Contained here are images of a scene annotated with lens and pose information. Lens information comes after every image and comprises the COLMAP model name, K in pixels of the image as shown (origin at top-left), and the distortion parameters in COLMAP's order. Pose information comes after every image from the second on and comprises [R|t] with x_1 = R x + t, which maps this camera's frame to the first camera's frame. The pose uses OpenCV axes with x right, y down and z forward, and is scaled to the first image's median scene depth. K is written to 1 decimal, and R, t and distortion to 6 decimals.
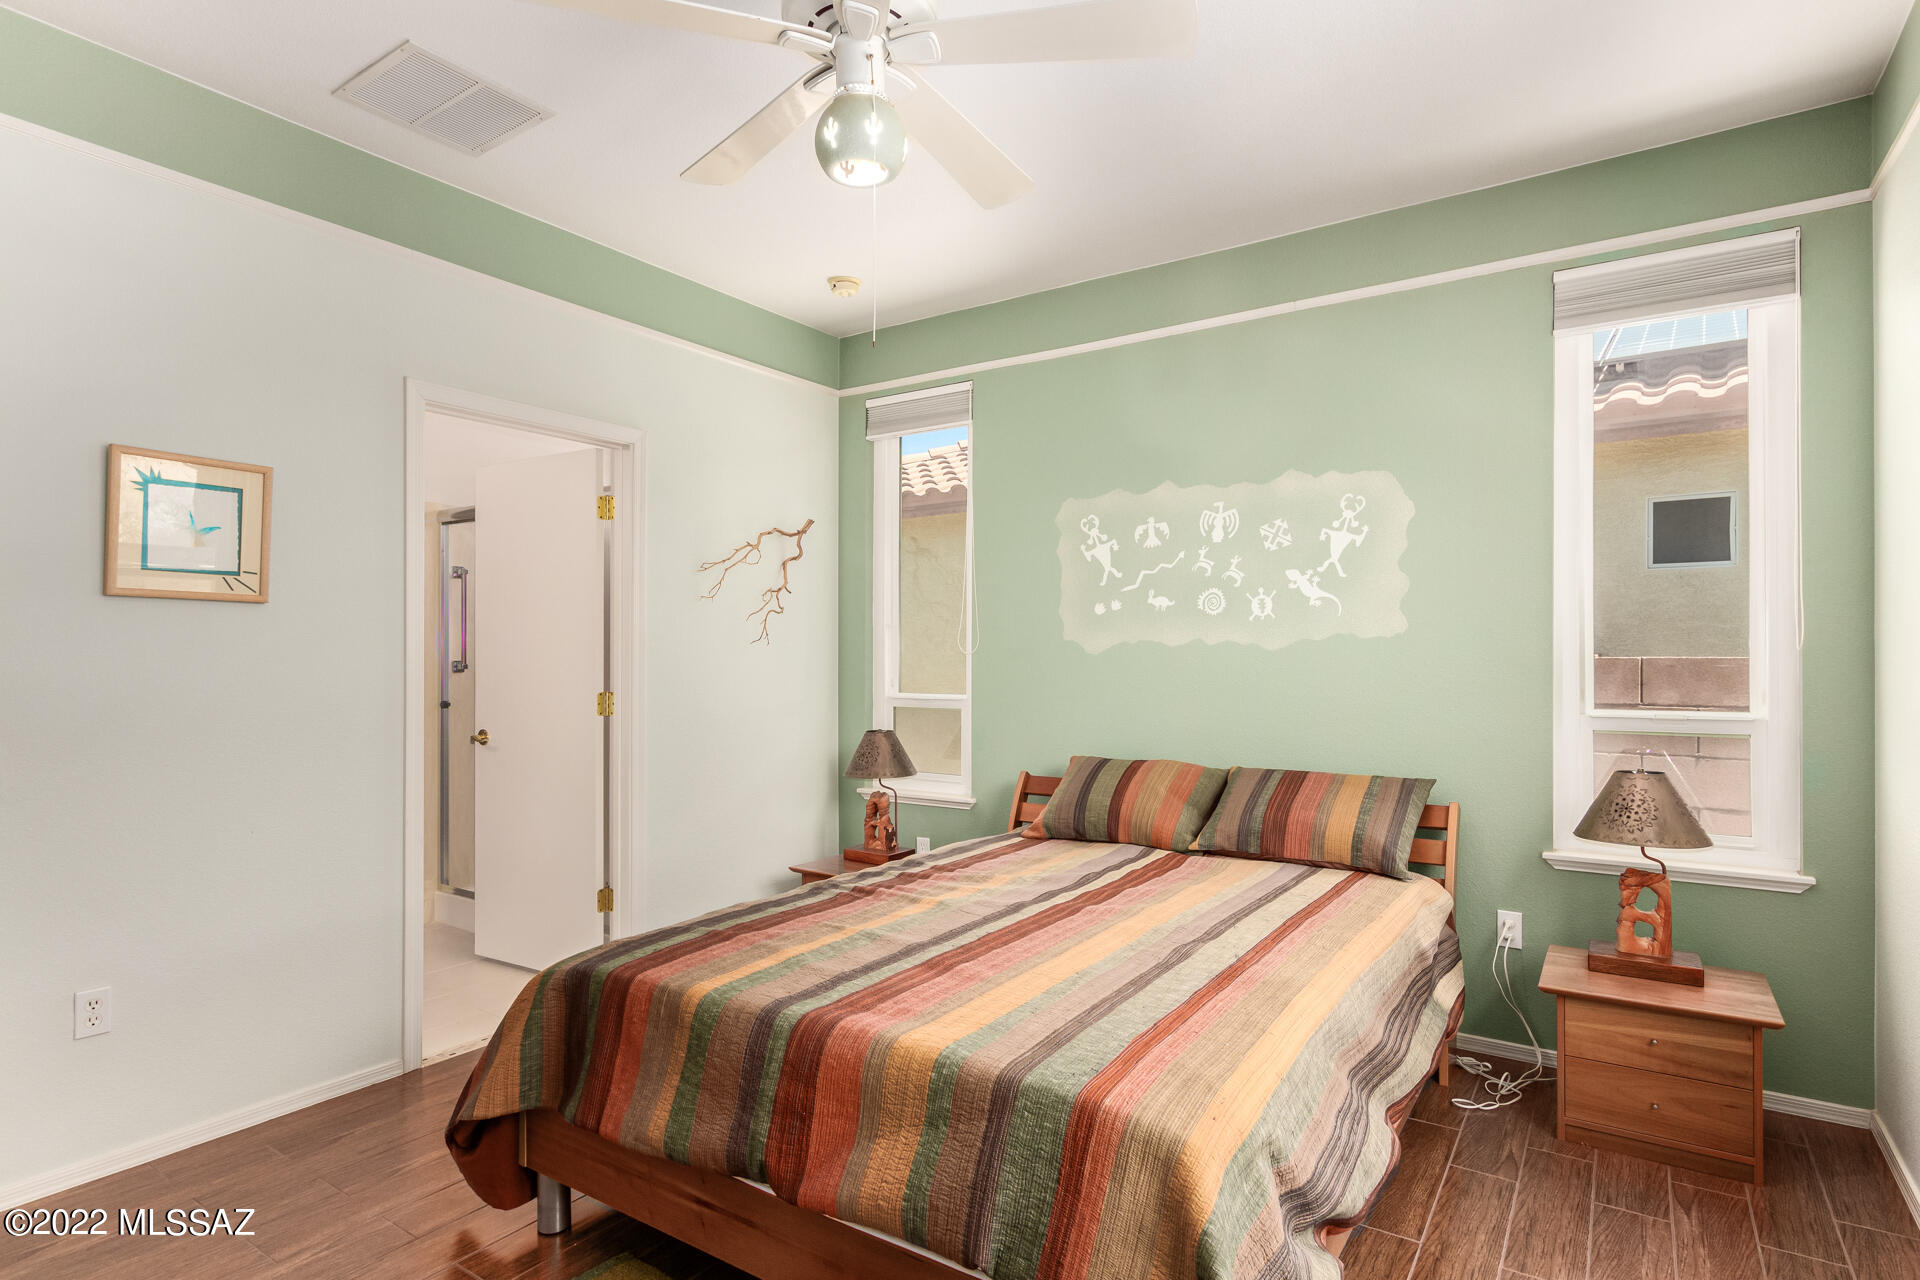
lens RADIAL K [[998.9, 0, 976.2], [0, 998.9, 648.9], [0, 0, 1]] dist [0.005596, 0.000036]
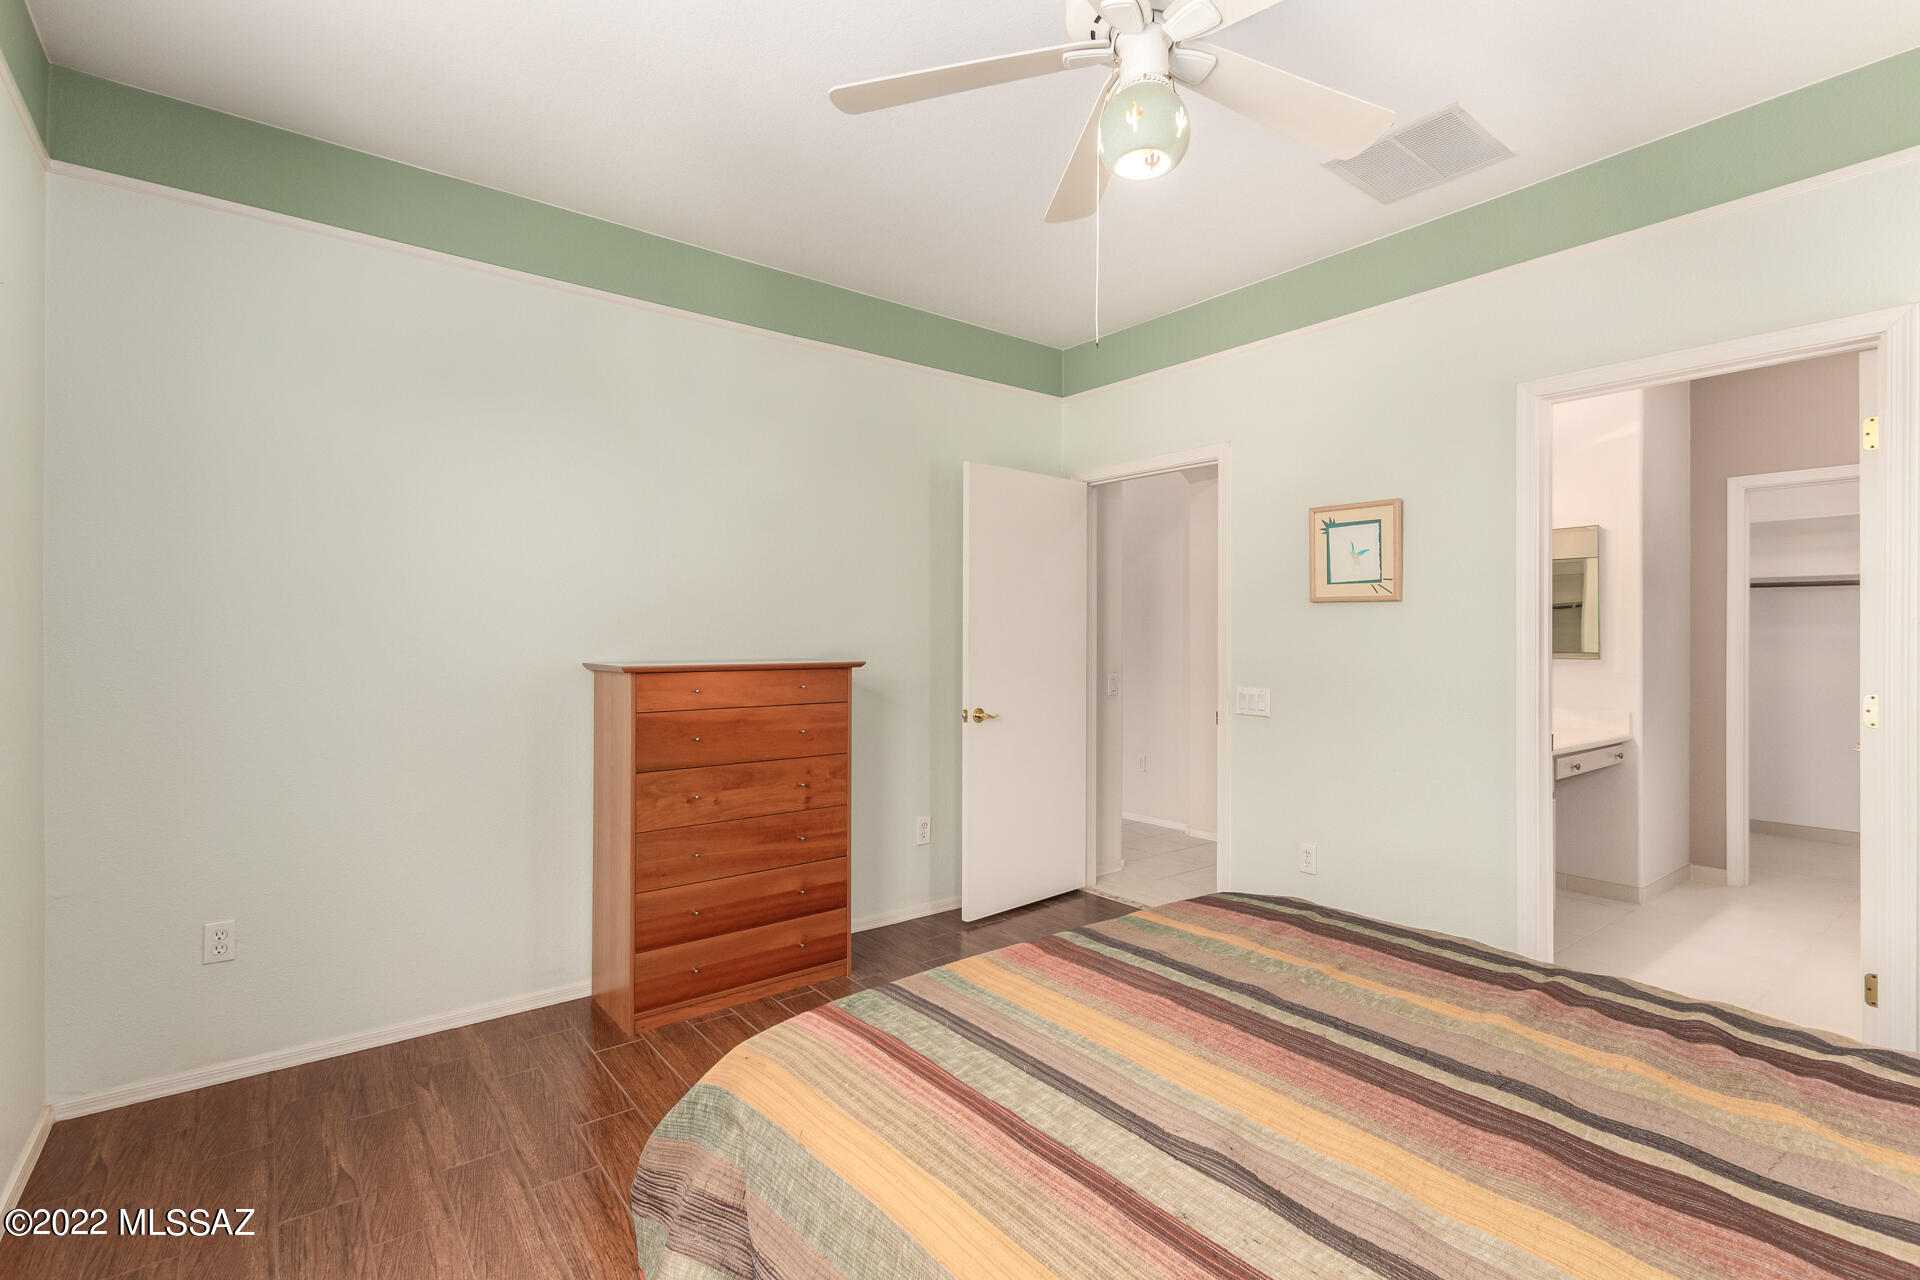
lens RADIAL K [[888.5, 0, 977.0], [0, 888.5, 638.8], [0, 0, 1]] dist [0.003709, -0.002205]
pose [[-0.307985, 0.002265, -0.951389, 0.454304], [0.003360, 0.999994, 0.001293, 0.001125], [0.951385, -0.002798, -0.307991, 0.639318]]
